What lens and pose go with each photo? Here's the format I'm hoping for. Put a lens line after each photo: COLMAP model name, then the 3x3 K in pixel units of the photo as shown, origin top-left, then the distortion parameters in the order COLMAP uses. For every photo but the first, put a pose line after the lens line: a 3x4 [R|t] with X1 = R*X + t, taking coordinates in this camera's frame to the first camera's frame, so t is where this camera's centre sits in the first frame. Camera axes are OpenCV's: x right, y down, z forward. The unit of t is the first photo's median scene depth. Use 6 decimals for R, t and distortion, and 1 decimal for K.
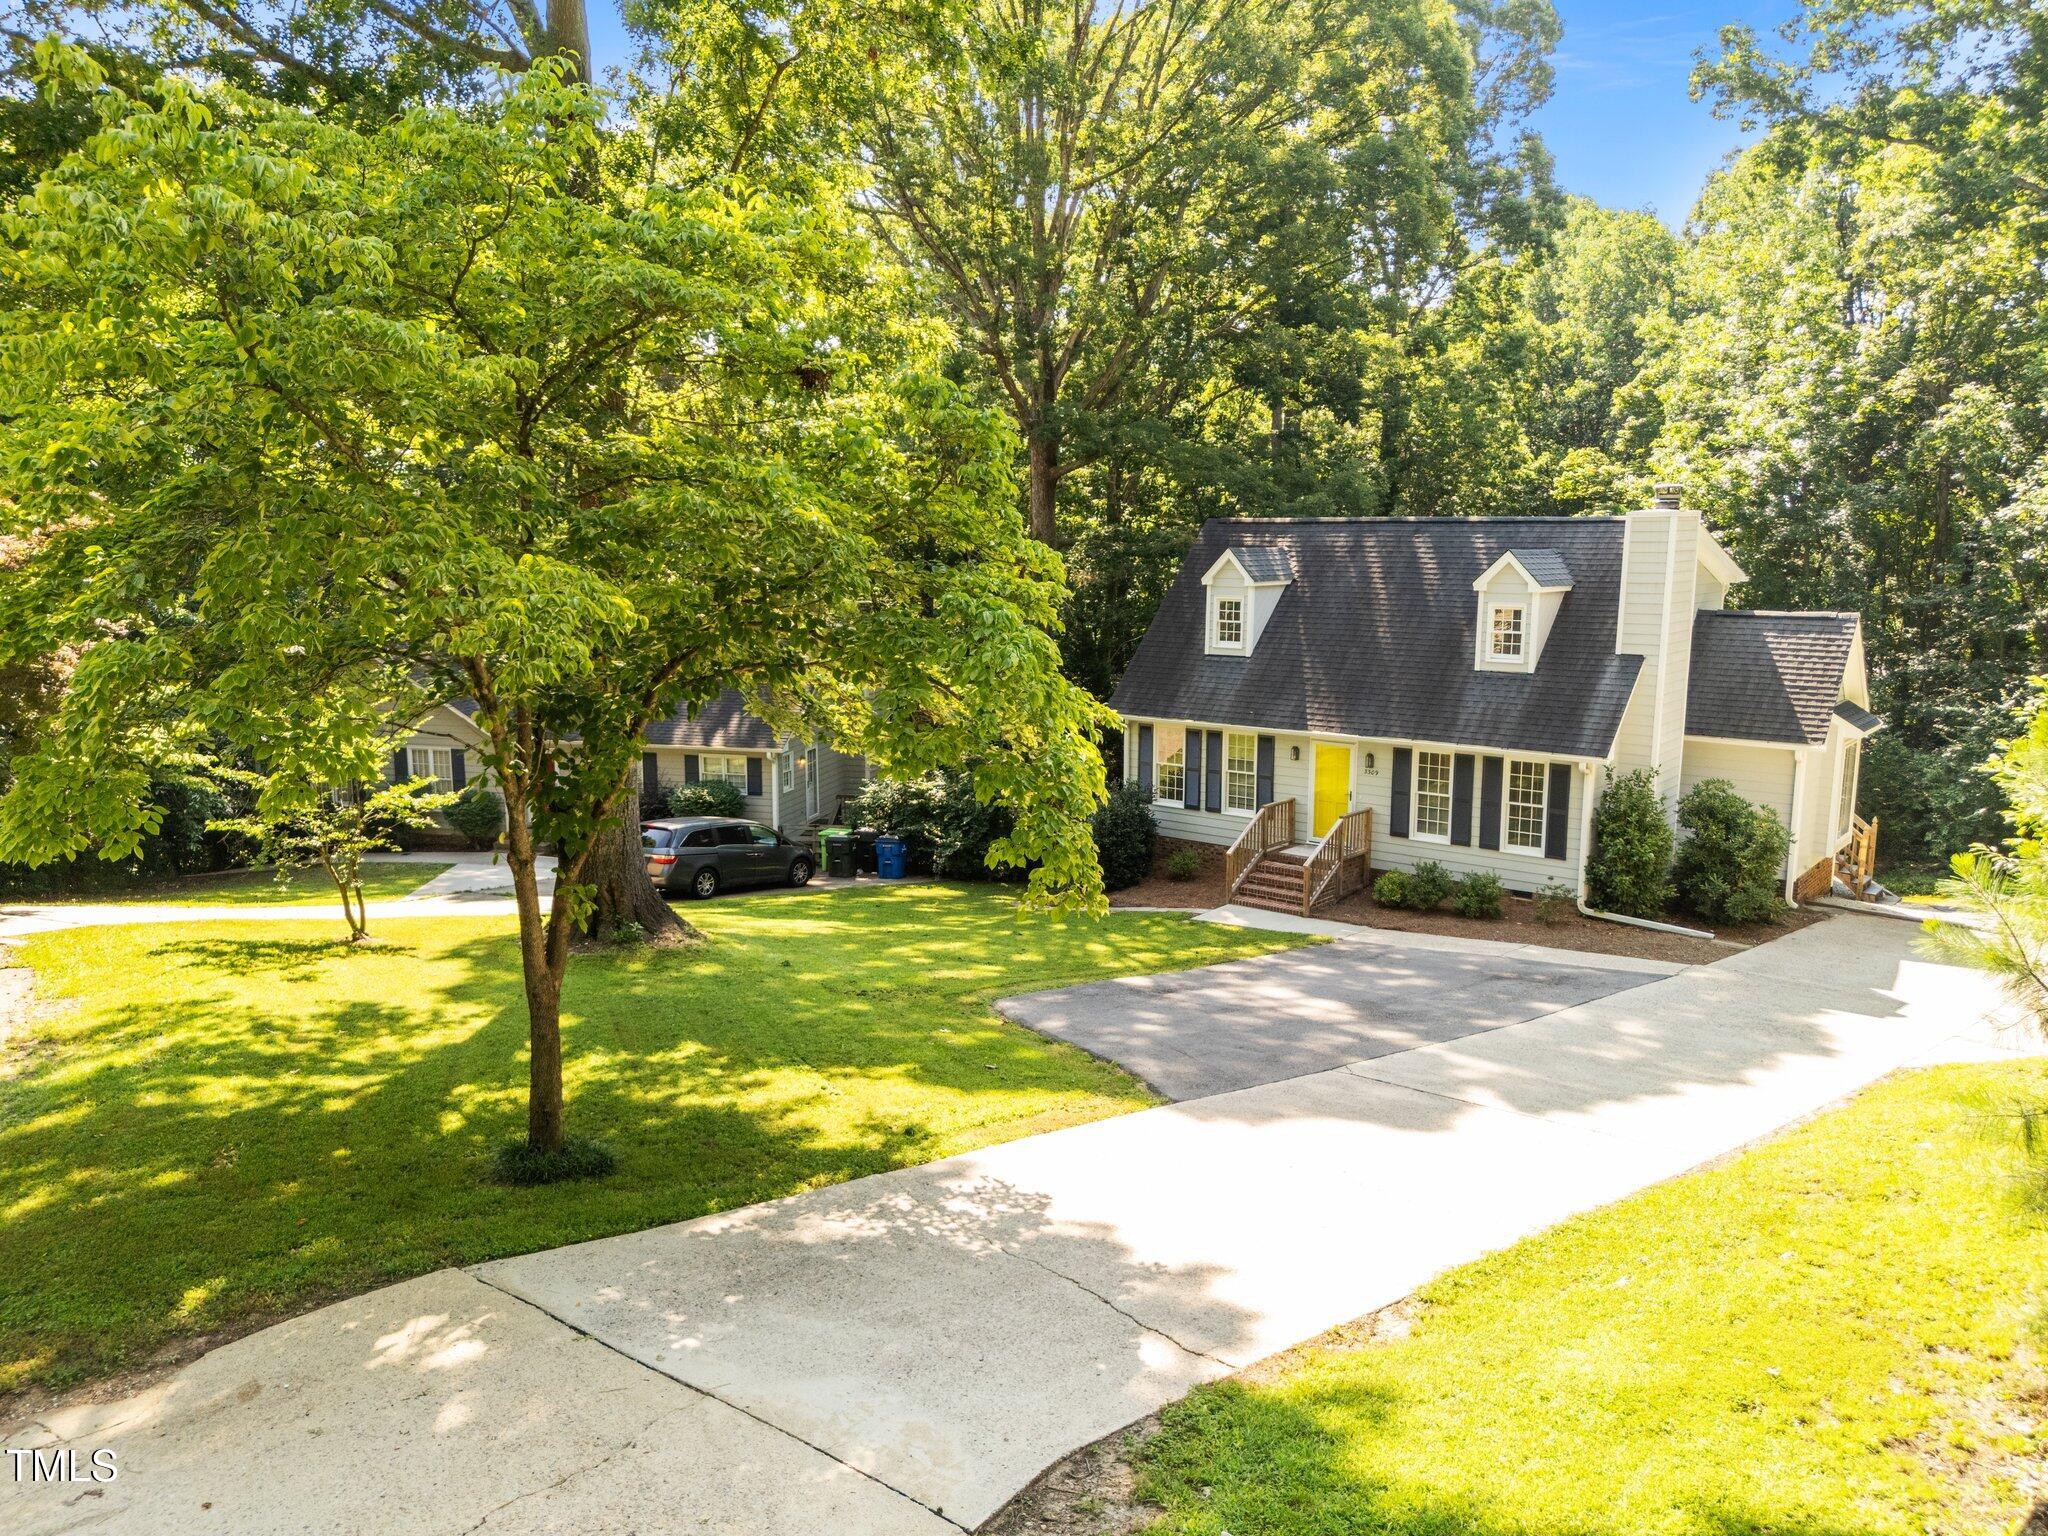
lens RADIAL K [[1463.6, 0, 1024.0], [0, 1463.6, 768.0], [0, 0, 1]] dist [0.004122, -0.000439]
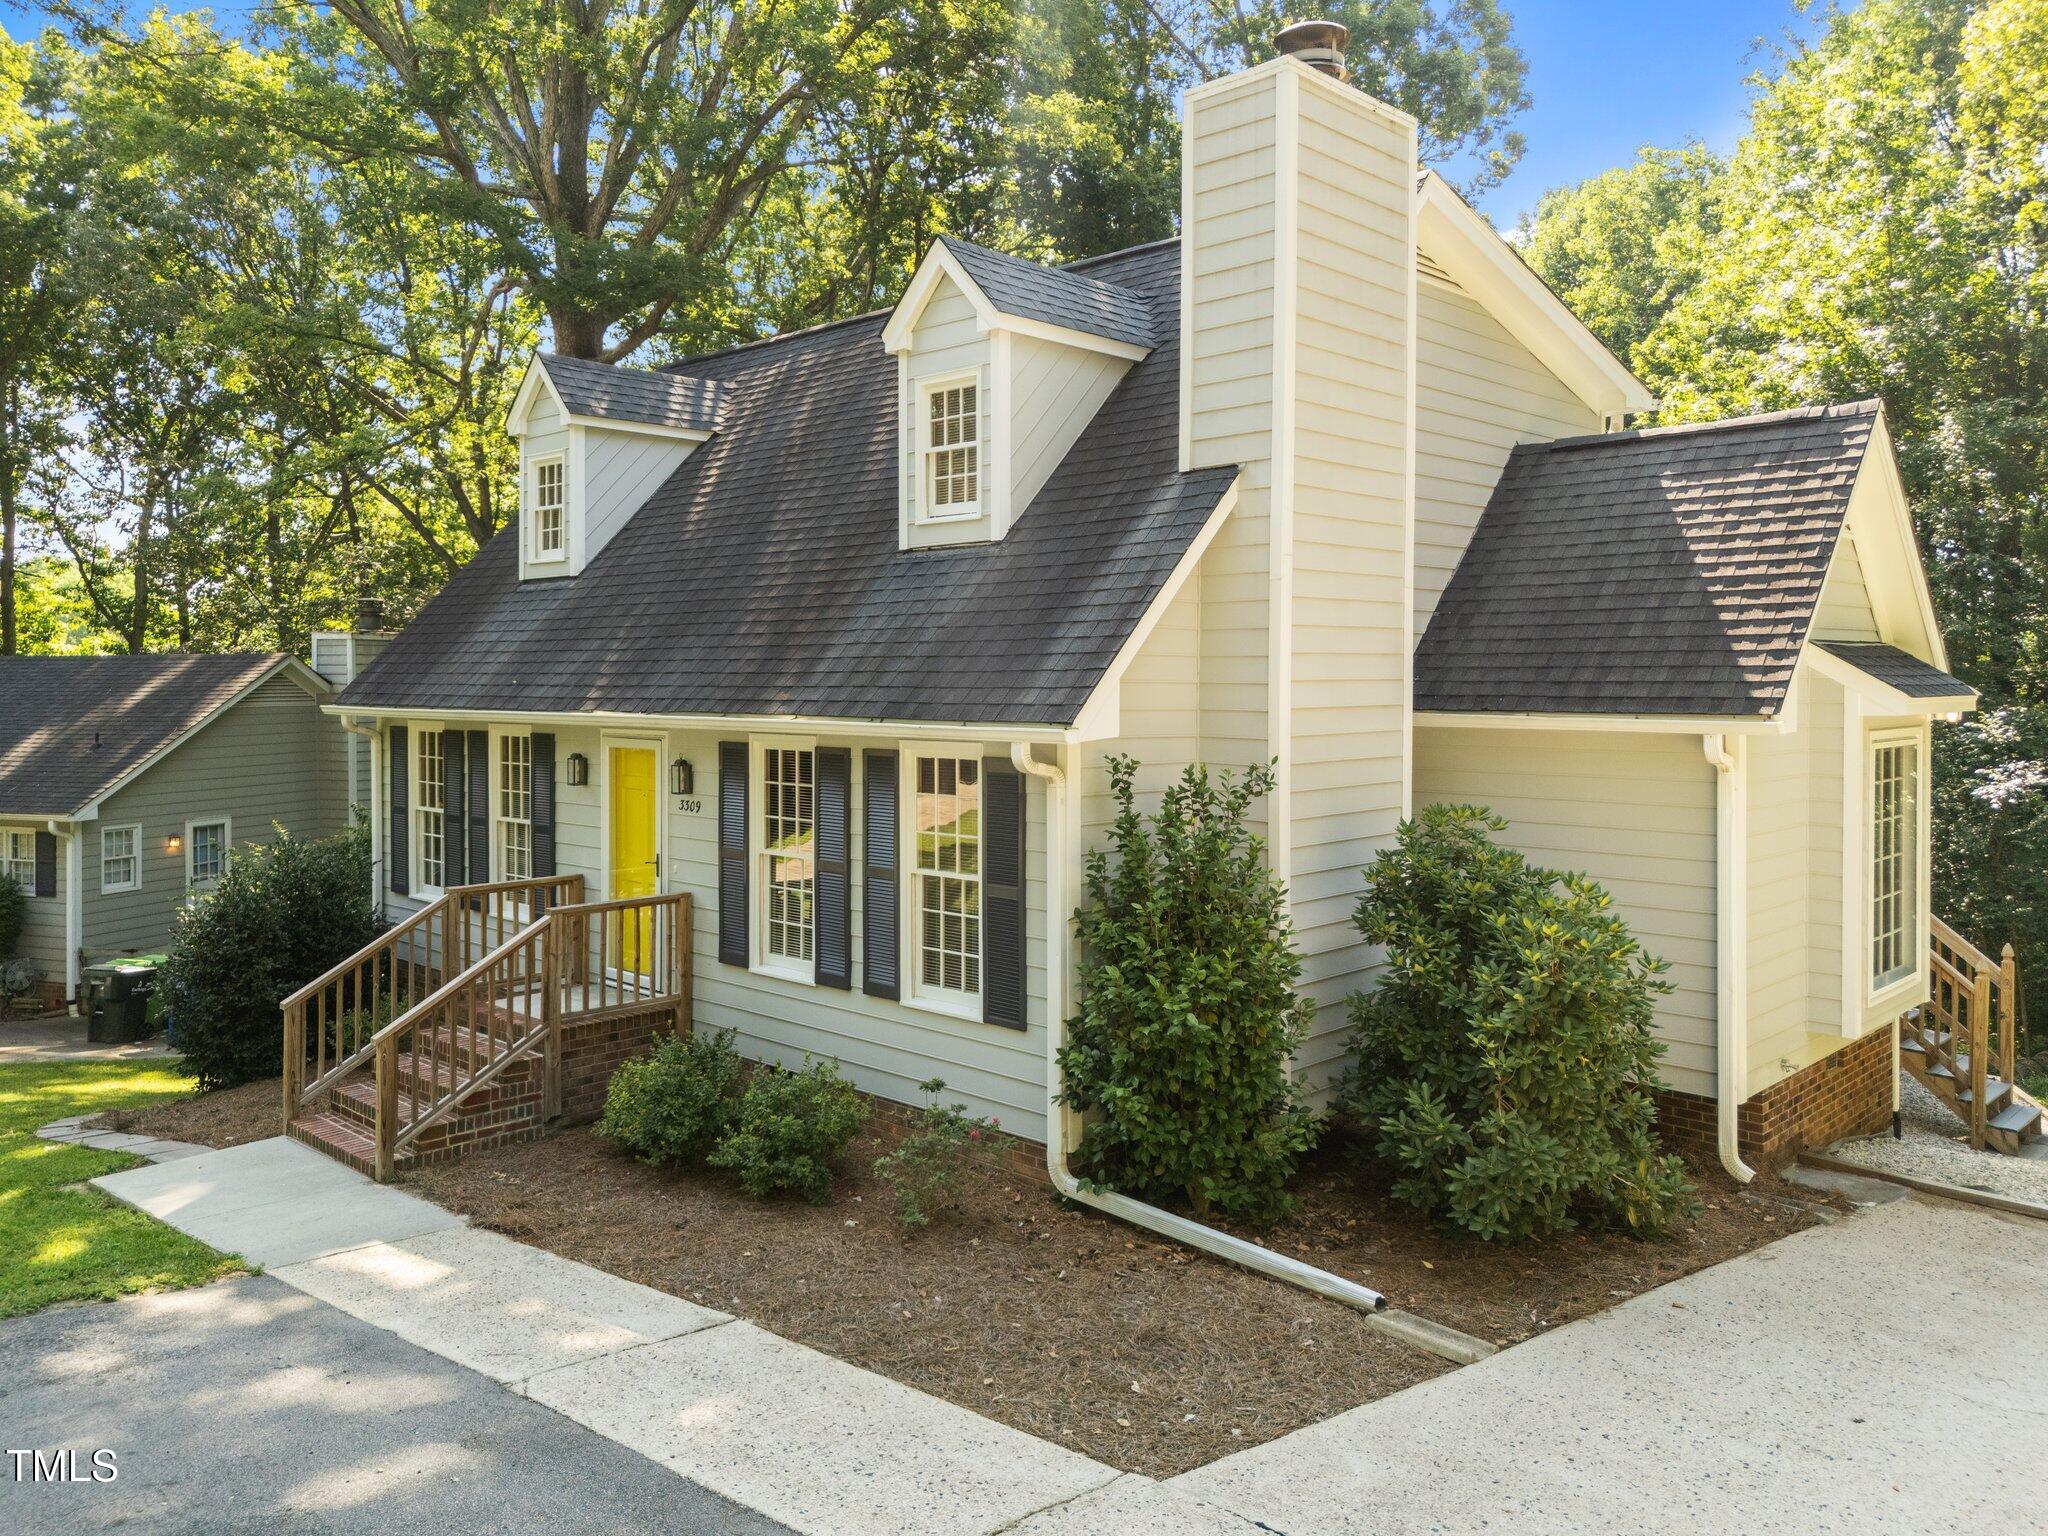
lens RADIAL K [[1524.3, 0, 1025.6], [0, 1524.3, 679.7], [0, 0, 1]] dist [0.026418, -0.001772]
pose [[0.996329, -0.004036, -0.085507, 0.385736], [-0.008959, 0.988486, -0.151046, 0.033339], [0.085132, 0.151258, 0.984822, 0.600352]]
